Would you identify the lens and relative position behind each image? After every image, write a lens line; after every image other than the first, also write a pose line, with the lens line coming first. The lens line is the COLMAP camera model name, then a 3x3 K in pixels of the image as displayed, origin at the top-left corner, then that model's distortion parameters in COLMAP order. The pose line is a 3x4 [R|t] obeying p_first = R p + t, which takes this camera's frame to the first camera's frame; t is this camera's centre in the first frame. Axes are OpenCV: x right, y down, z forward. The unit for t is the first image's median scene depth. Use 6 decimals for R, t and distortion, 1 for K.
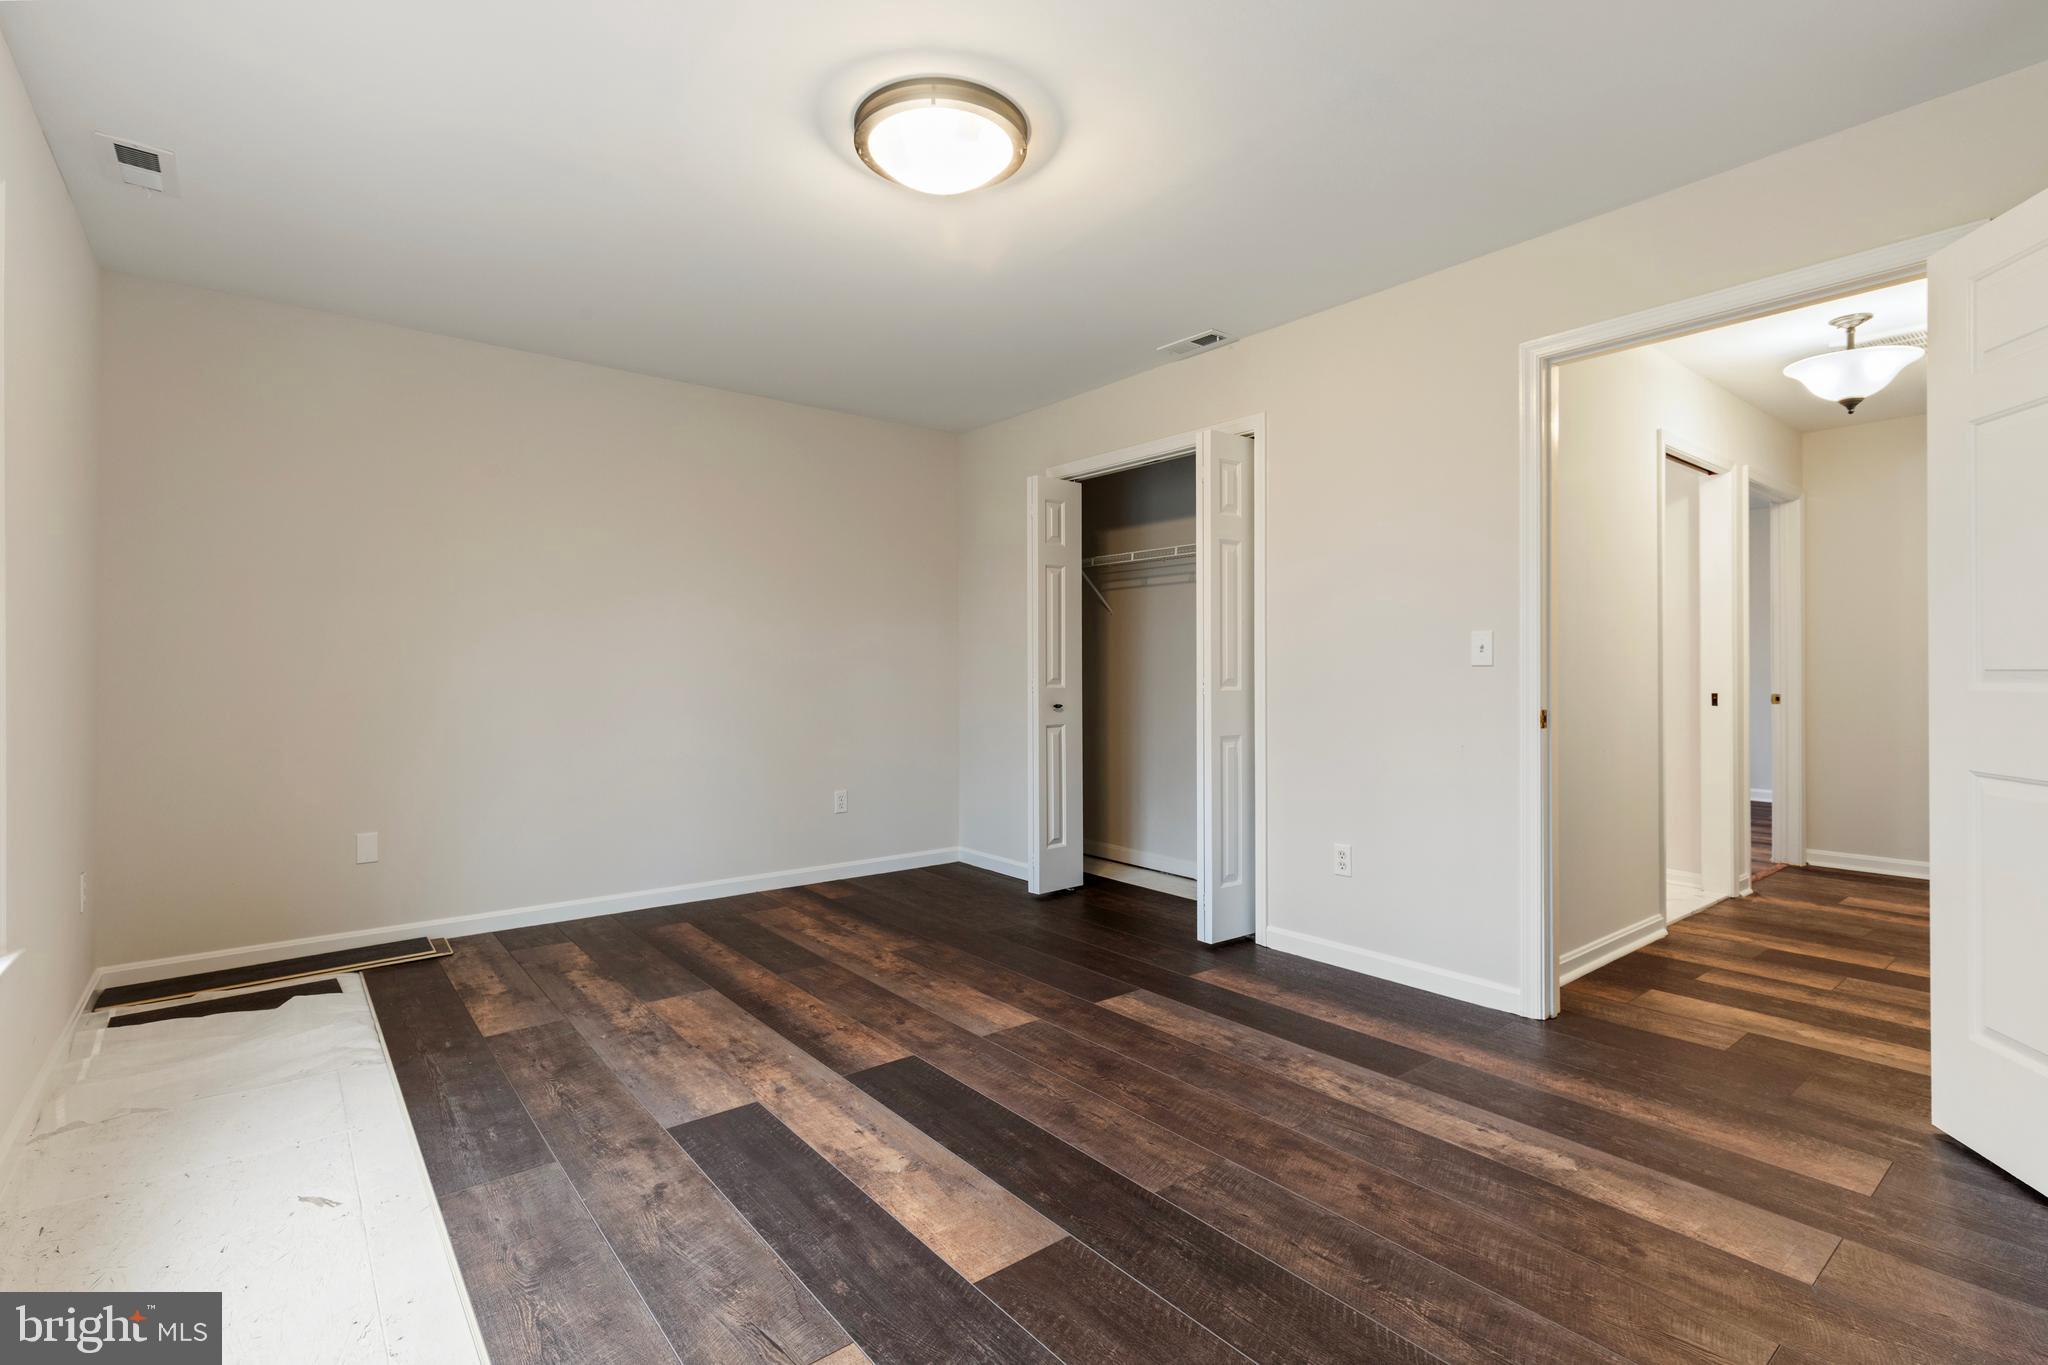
lens RADIAL K [[940.3, 0, 1021.9], [0, 940.3, 678.5], [0, 0, 1]] dist [0.002950, -0.000334]
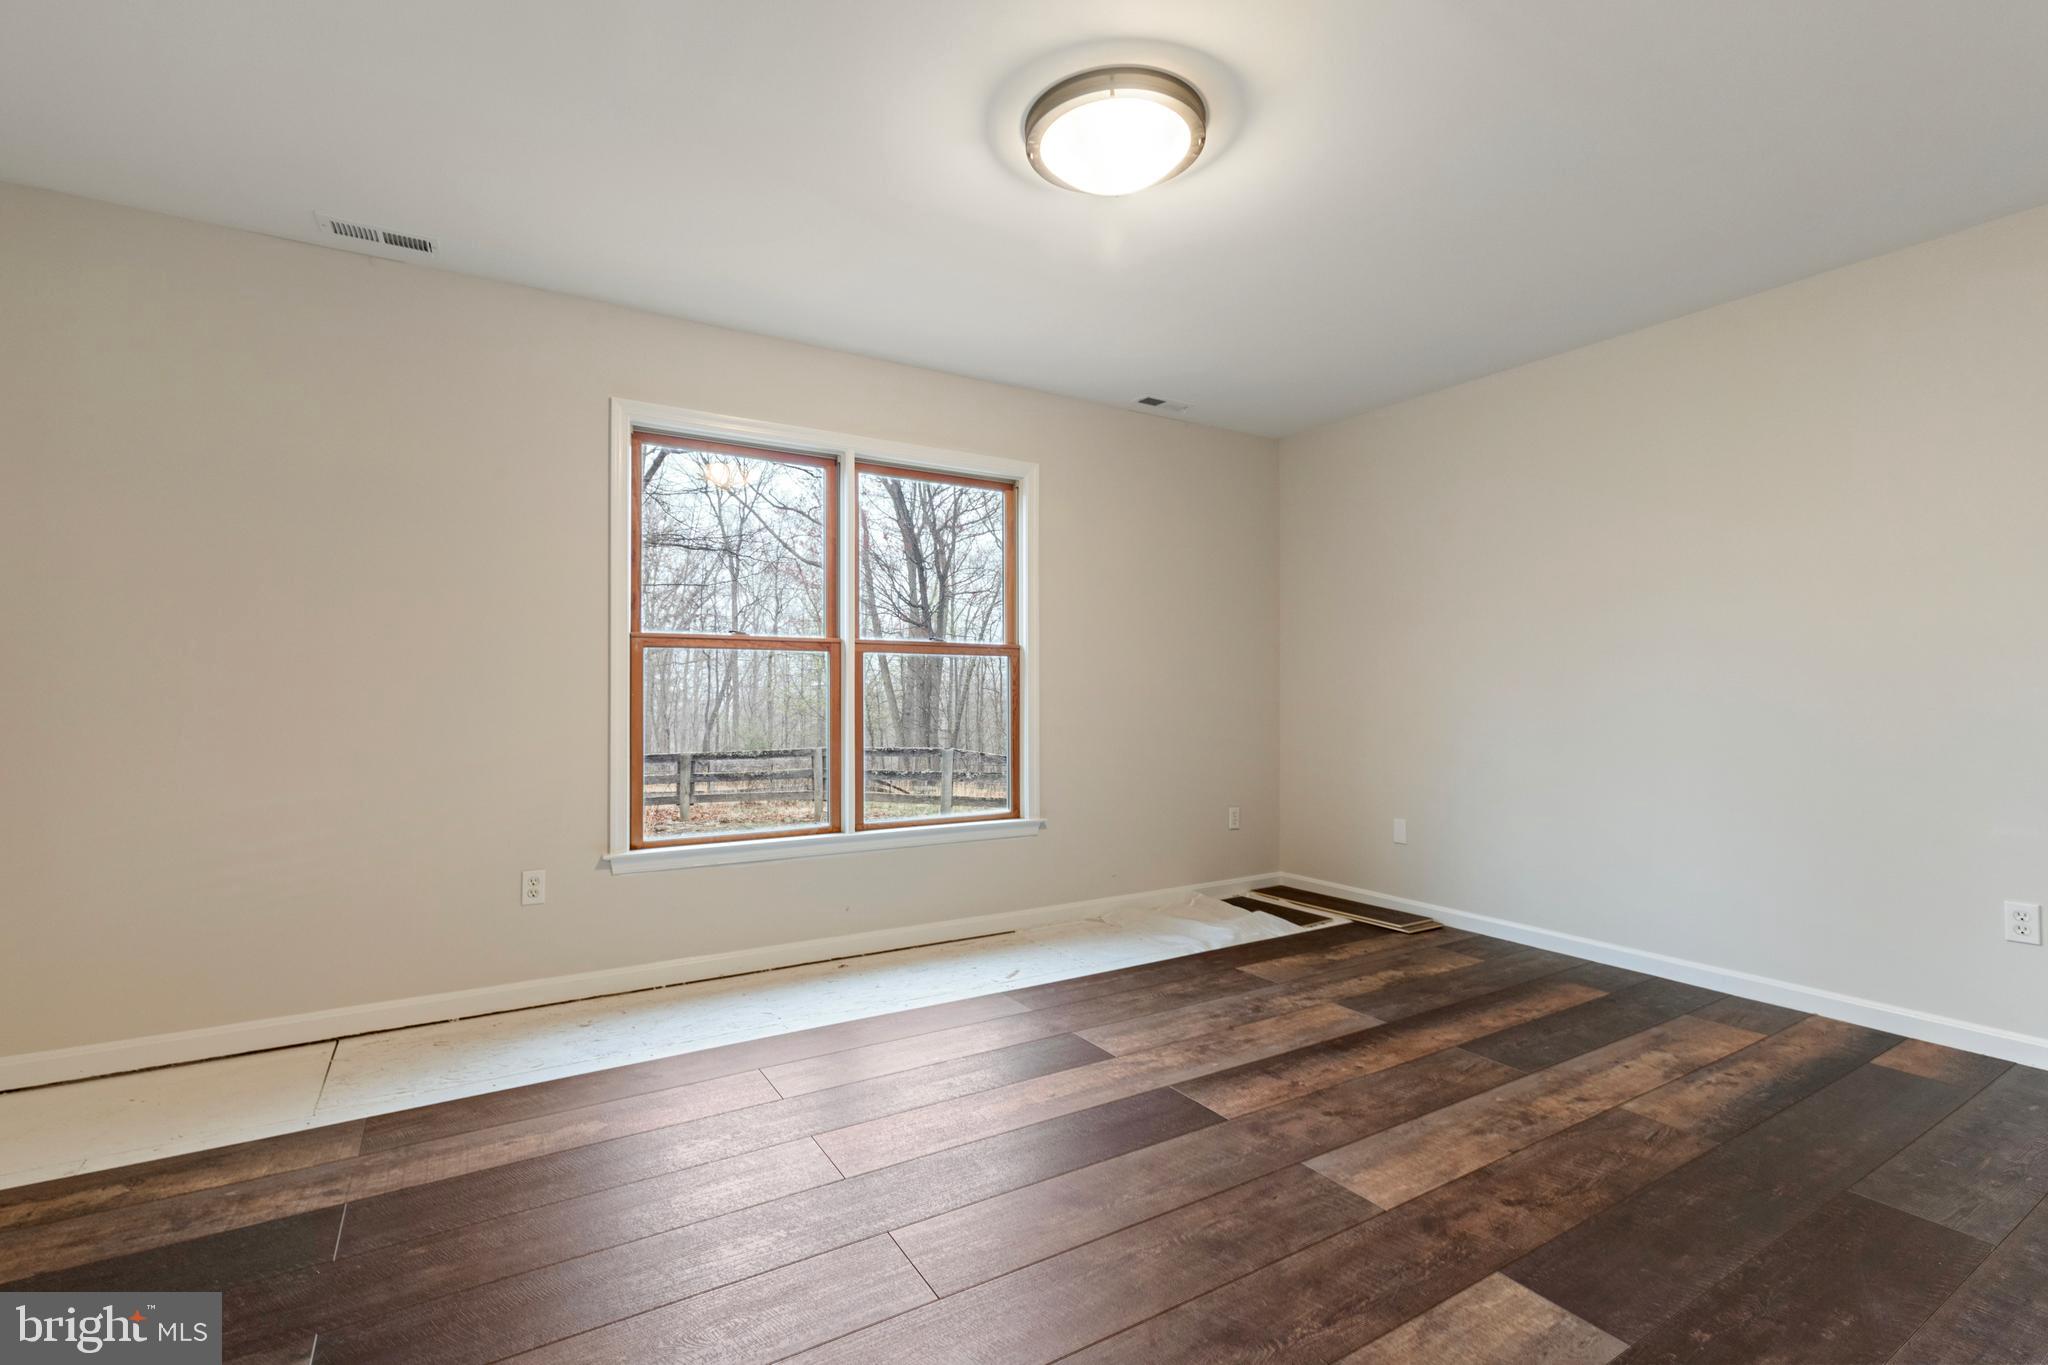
lens RADIAL K [[940.3, 0, 1021.9], [0, 940.3, 678.5], [0, 0, 1]] dist [0.002950, -0.000334]
pose [[-0.121204, -0.009190, -0.992585, 0.678925], [-0.008934, 0.999927, -0.008167, 0.000585], [0.992587, 0.007878, -0.121277, 0.797512]]
